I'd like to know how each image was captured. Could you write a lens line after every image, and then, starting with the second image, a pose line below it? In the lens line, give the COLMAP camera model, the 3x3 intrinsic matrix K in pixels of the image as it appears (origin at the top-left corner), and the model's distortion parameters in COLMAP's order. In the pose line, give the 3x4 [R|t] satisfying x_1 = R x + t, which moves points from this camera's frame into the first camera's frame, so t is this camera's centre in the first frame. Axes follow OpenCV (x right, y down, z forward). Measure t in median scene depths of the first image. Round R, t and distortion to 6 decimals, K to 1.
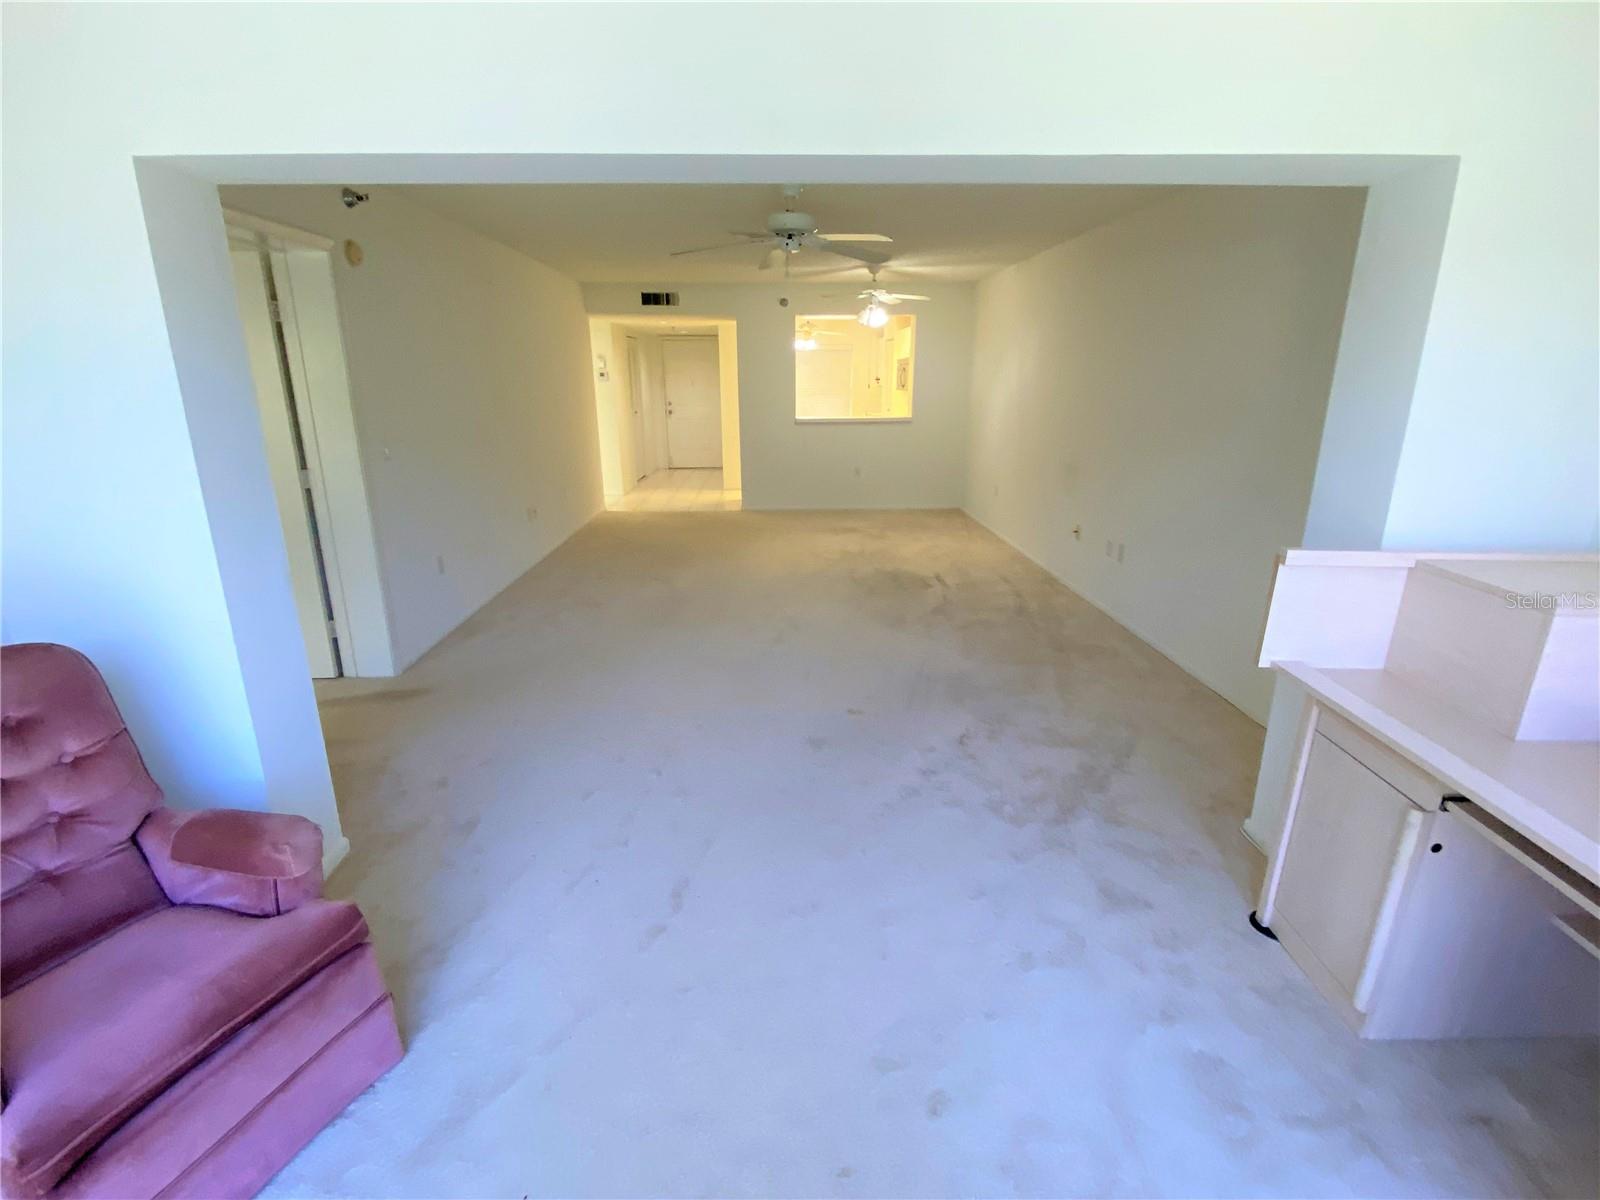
lens RADIAL K [[763.7, 0, 800.0], [0, 763.7, 600.0], [0, 0, 1]] dist [0.015203, -0.027134]
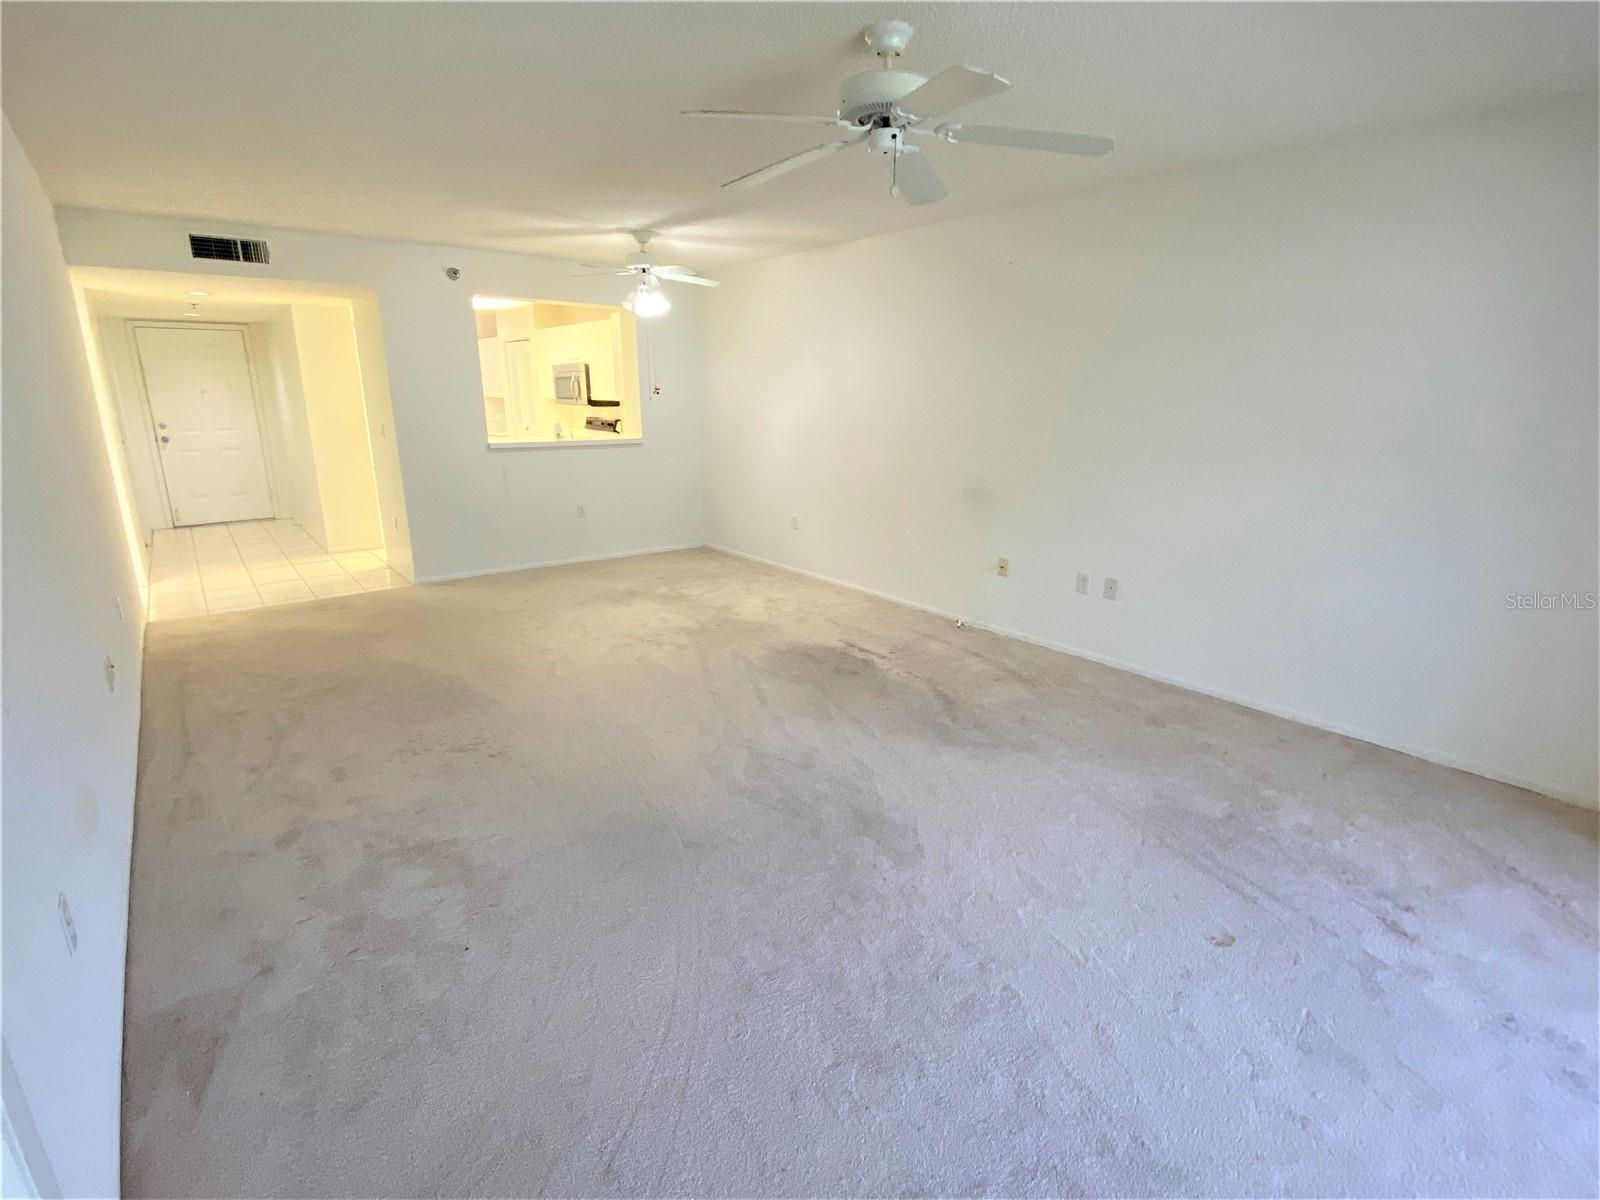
lens RADIAL K [[767.6, 0, 800.0], [0, 767.6, 600.0], [0, 0, 1]] dist [-0.005521, -0.001285]
pose [[0.793843, -0.159652, 0.586792, -0.222185], [0.165566, 0.985214, 0.044066, -0.087586], [-0.585150, 0.062171, 0.808538, 0.299651]]
